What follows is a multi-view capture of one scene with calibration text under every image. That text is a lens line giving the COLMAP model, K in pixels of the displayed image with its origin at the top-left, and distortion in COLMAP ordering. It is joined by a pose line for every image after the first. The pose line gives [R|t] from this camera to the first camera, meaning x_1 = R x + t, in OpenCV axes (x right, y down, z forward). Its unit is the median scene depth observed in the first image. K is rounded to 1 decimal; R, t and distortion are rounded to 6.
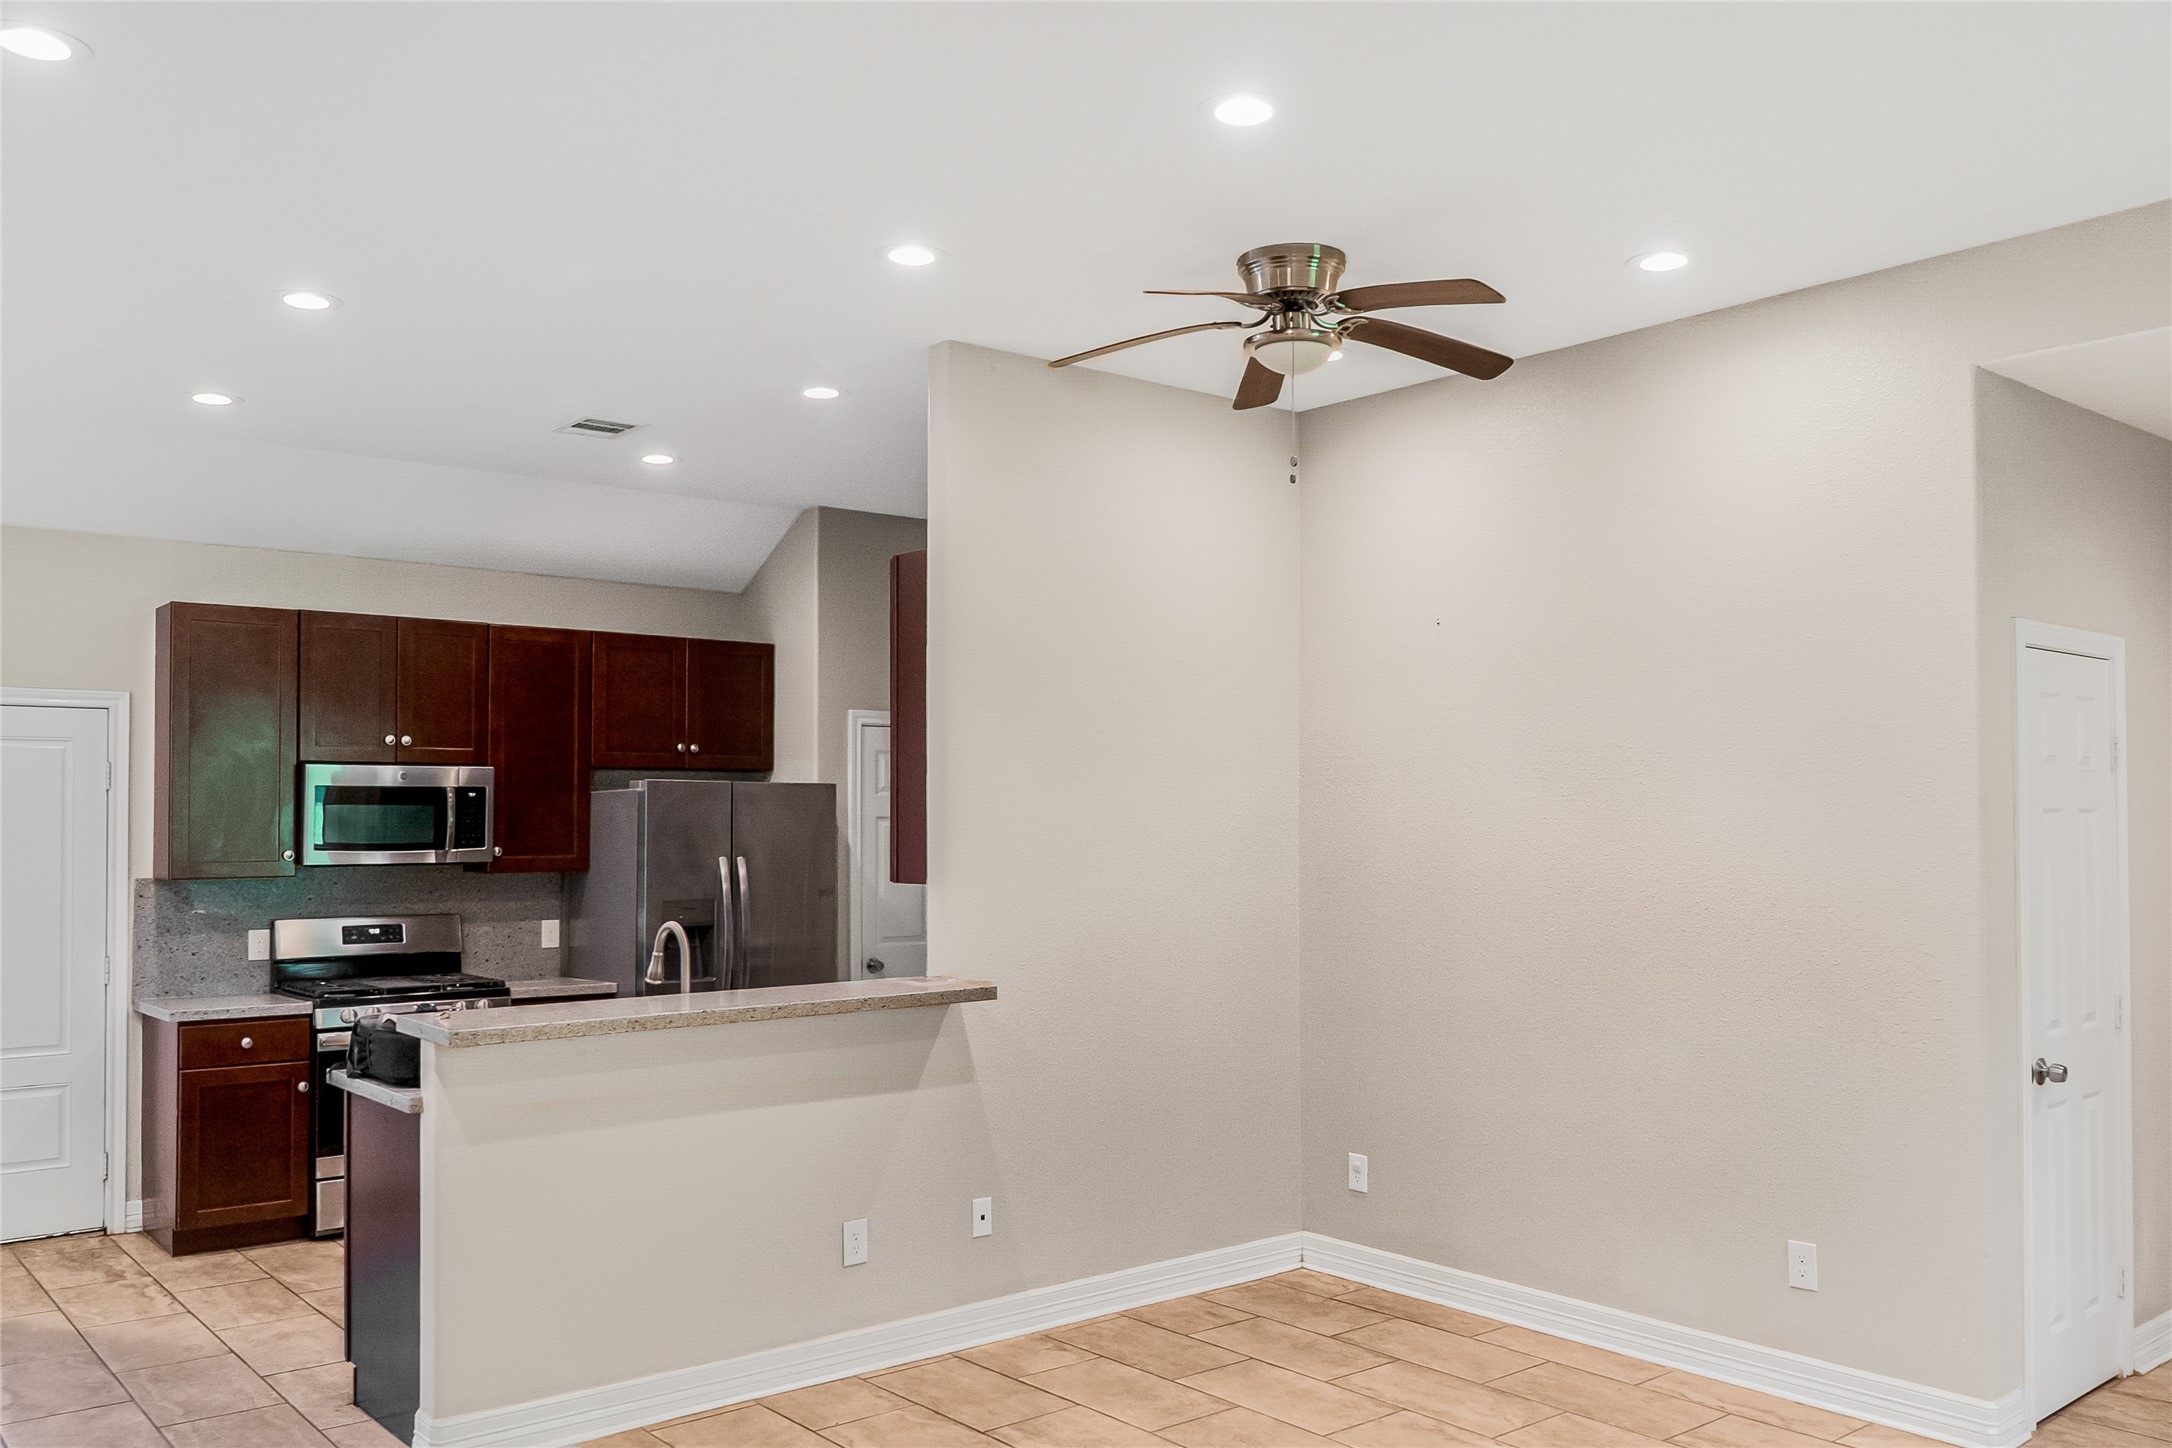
lens RADIAL K [[1734.8, 0, 1048.8], [0, 1734.8, 800.2], [0, 0, 1]] dist [0.001622, -0.011135]
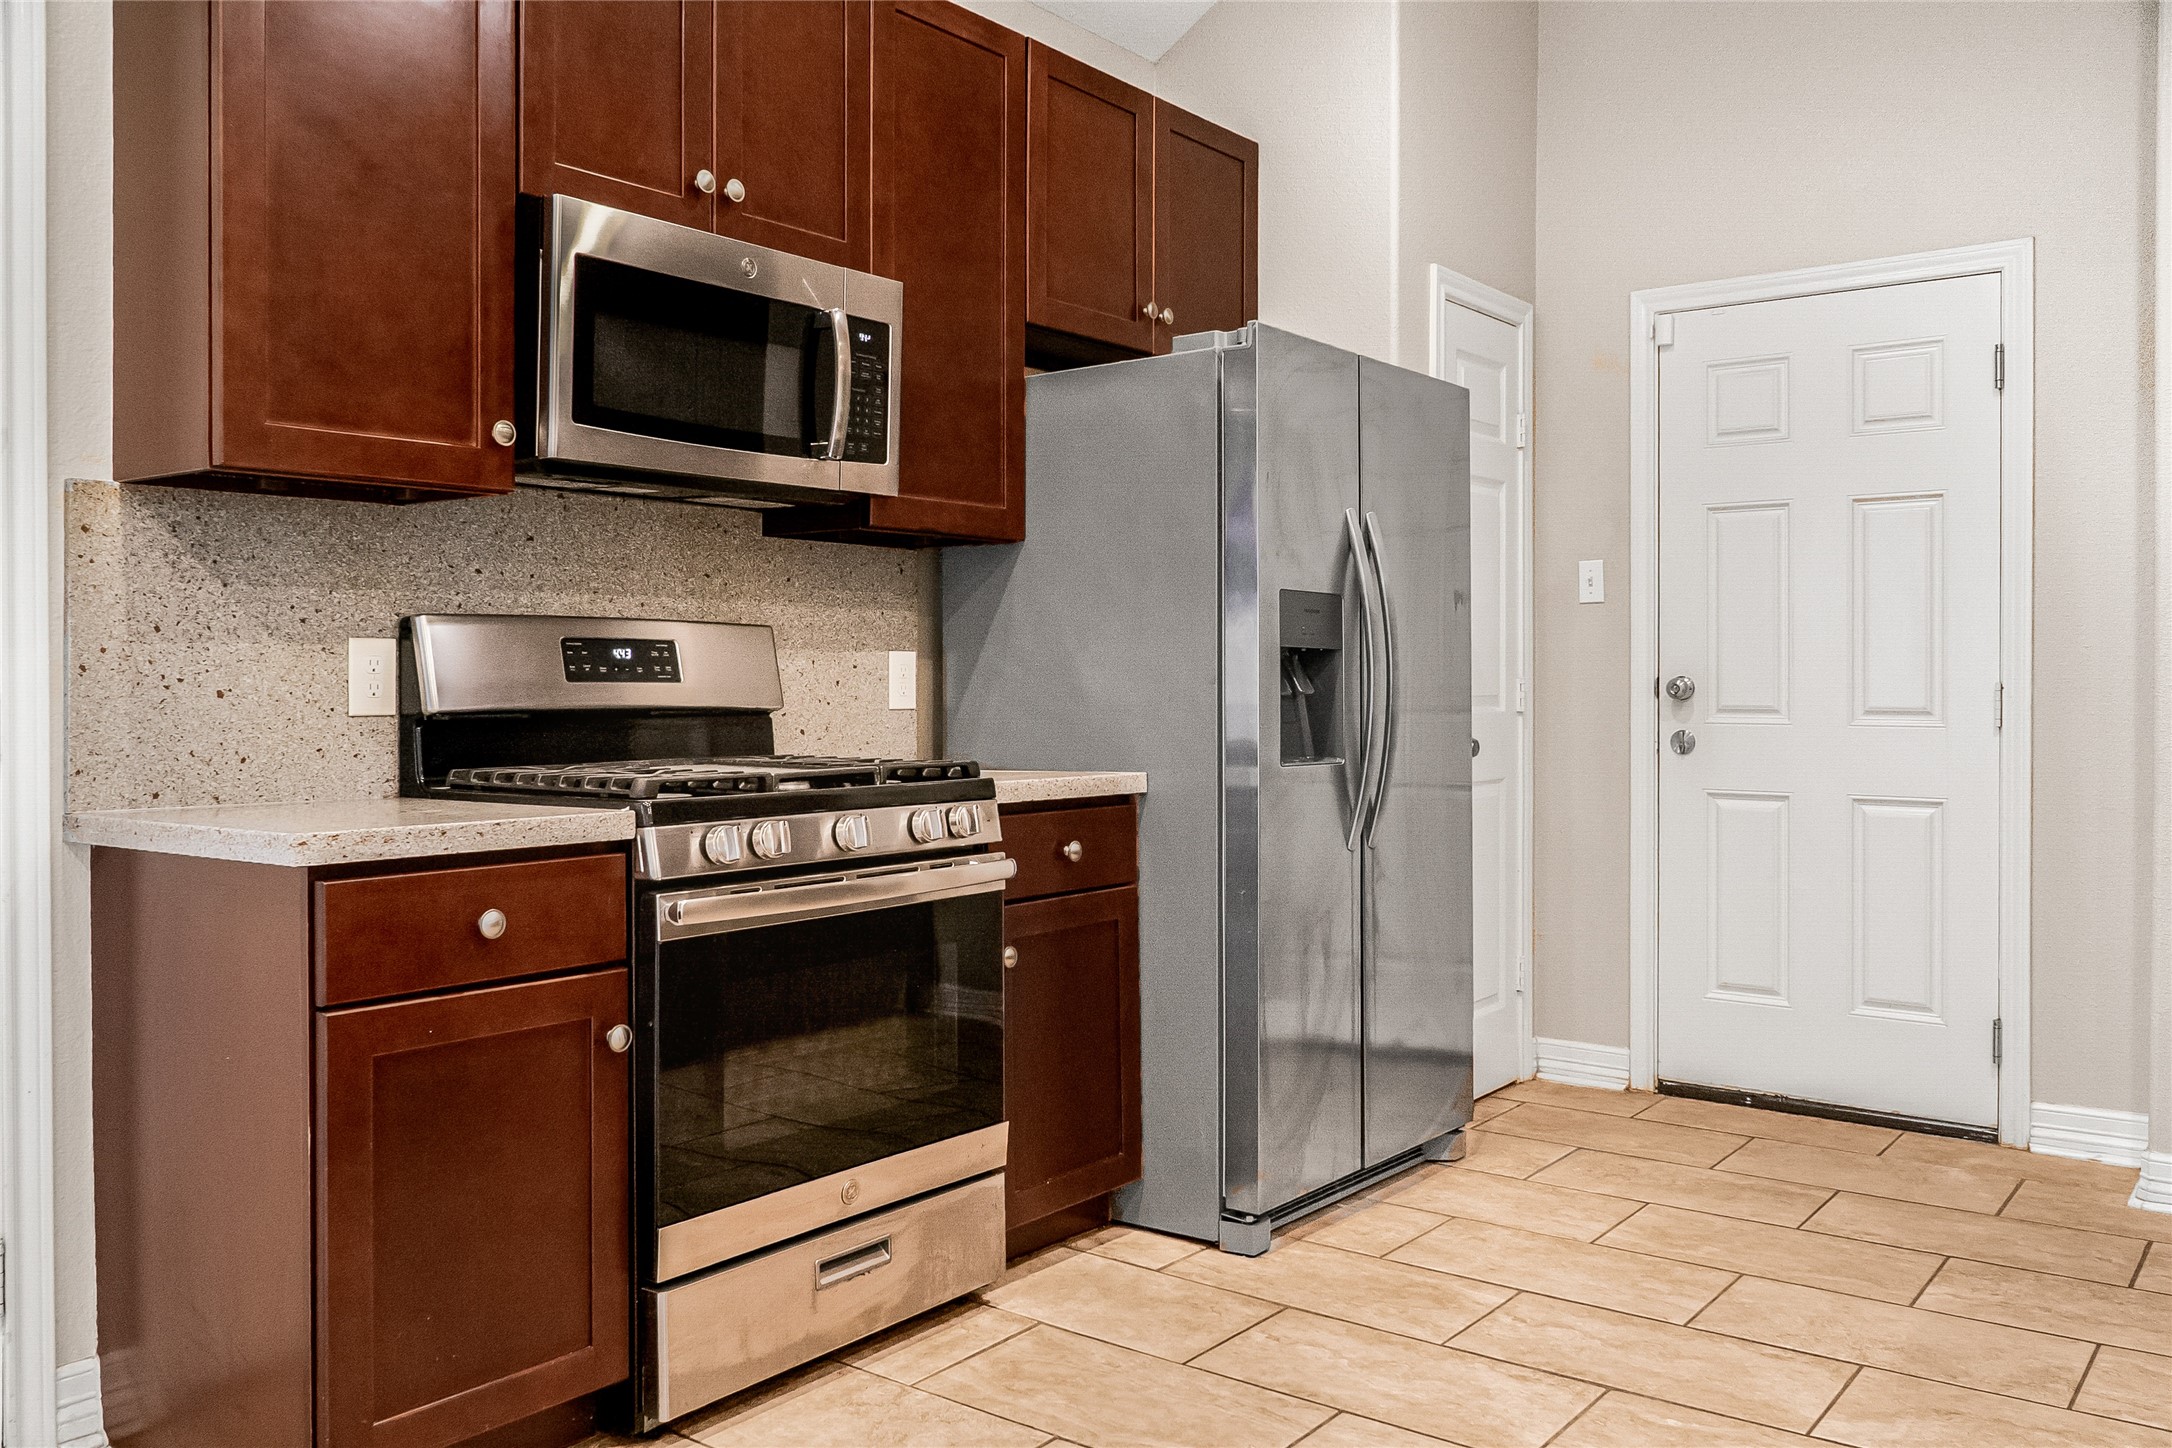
lens RADIAL K [[1734.8, 0, 1085.2], [0, 1734.8, 718.4], [0, 0, 1]] dist [0.001622, -0.011135]
pose [[0.977386, 0.000760, 0.211463, -0.379379], [-0.009957, 0.999050, 0.042431, 0.074392], [-0.211230, -0.043577, 0.976464, 0.574662]]
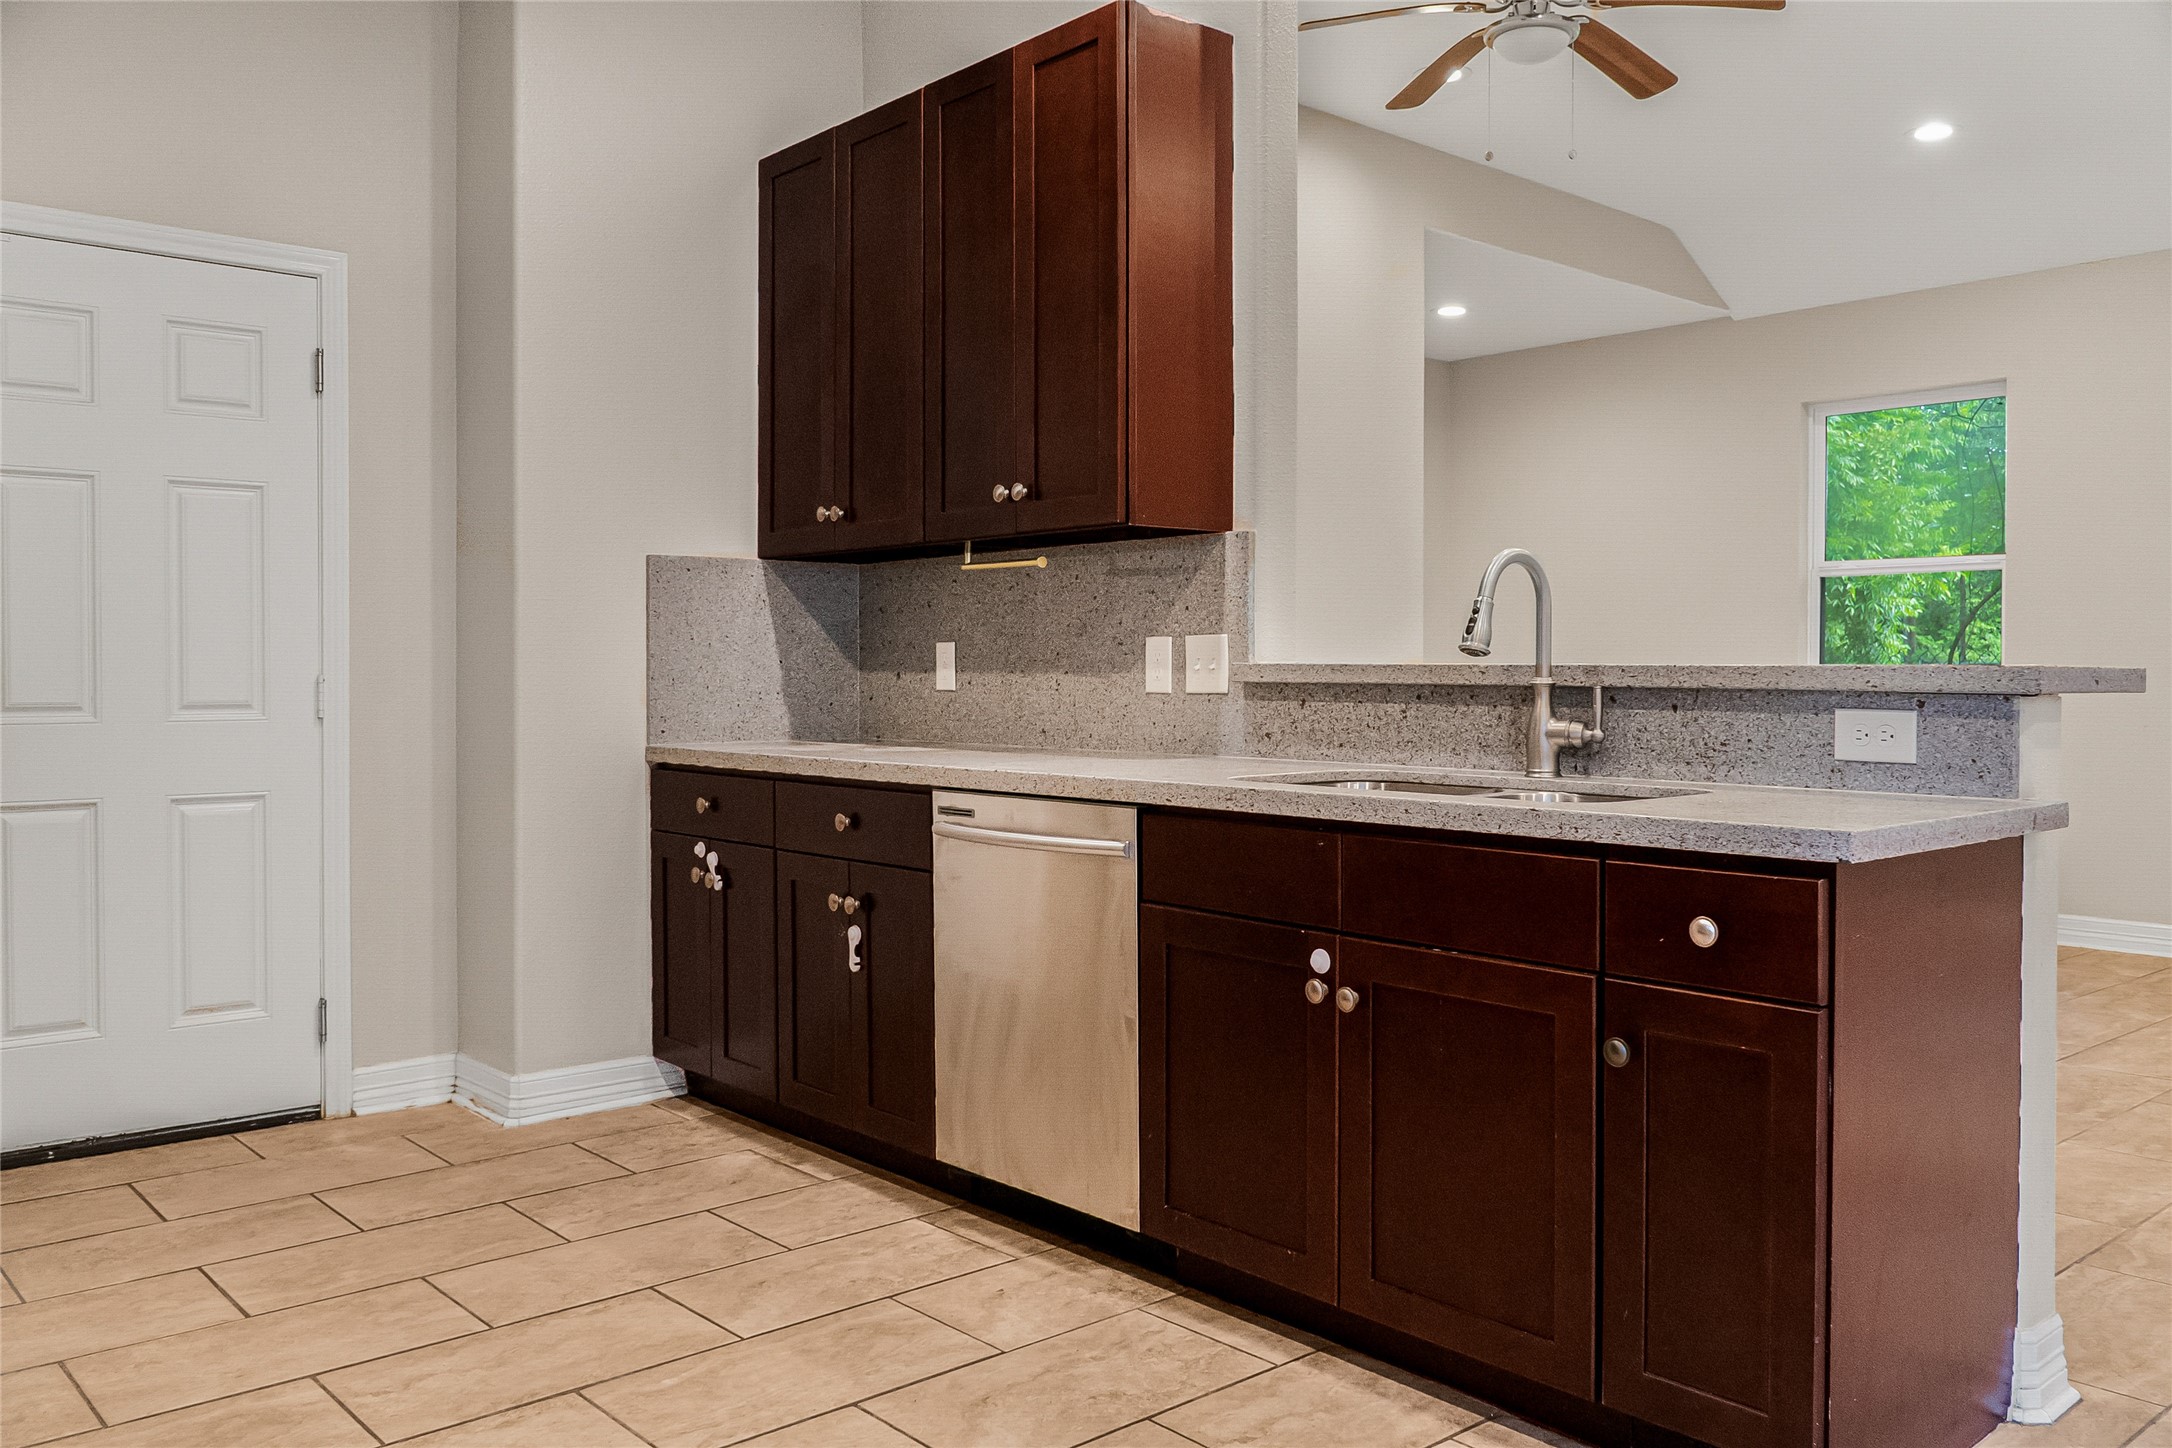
lens RADIAL K [[1734.8, 0, 1096.9], [0, 1734.8, 731.2], [0, 0, 1]] dist [0.001622, -0.011135]
pose [[-0.024390, -0.029602, 0.999264, -0.590492], [-0.023199, 0.999309, 0.029037, 0.080247], [-0.999433, -0.022474, -0.025060, 0.853057]]
